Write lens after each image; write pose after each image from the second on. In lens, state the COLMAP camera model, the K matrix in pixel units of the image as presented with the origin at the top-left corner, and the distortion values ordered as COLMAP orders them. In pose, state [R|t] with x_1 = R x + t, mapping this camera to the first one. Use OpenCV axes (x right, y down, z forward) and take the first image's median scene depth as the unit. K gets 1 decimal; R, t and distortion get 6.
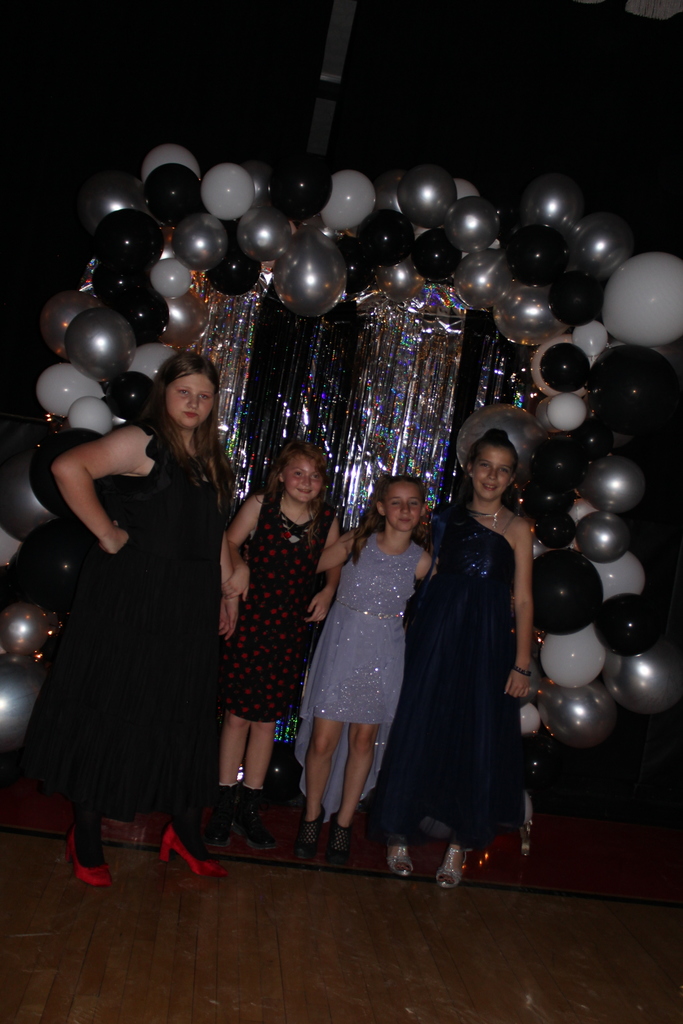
lens RADIAL K [[1093.0, 0, 339.0], [0, 1093.0, 515.9], [0, 0, 1]] dist [-0.123676, 0.000000]
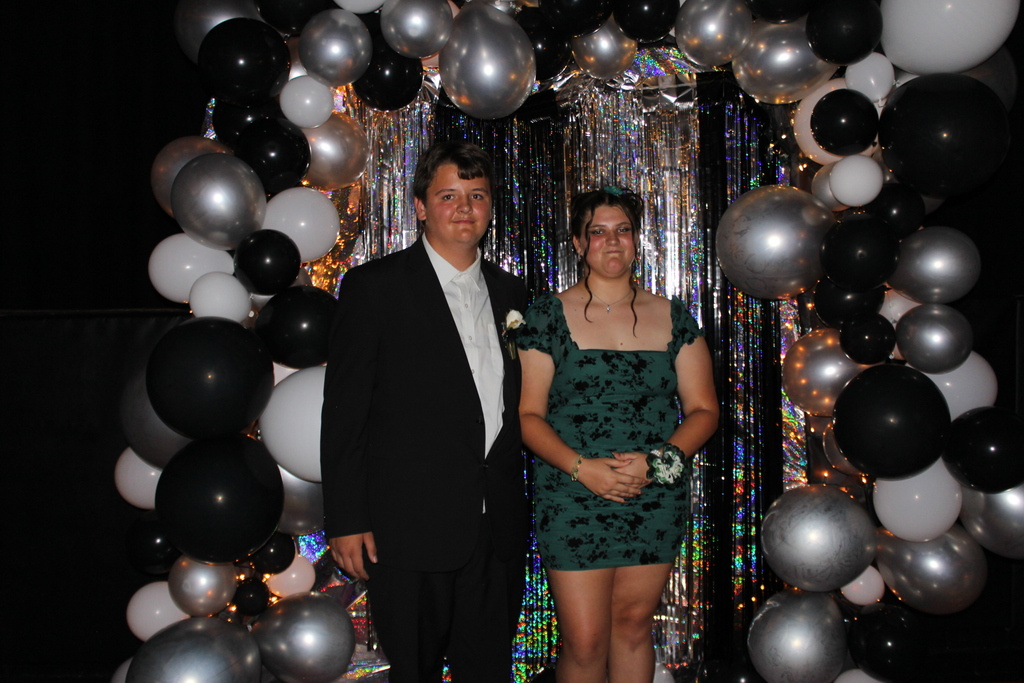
lens RADIAL K [[1014.6, 0, 513.0], [0, 1014.6, 336.3], [0, 0, 1]] dist [-0.082286, 0.000000]
pose [[0.982505, -0.173420, -0.067889, 0.006250], [0.174262, 0.984677, 0.006642, -0.035333], [0.065697, -0.018357, 0.997671, 0.289856]]
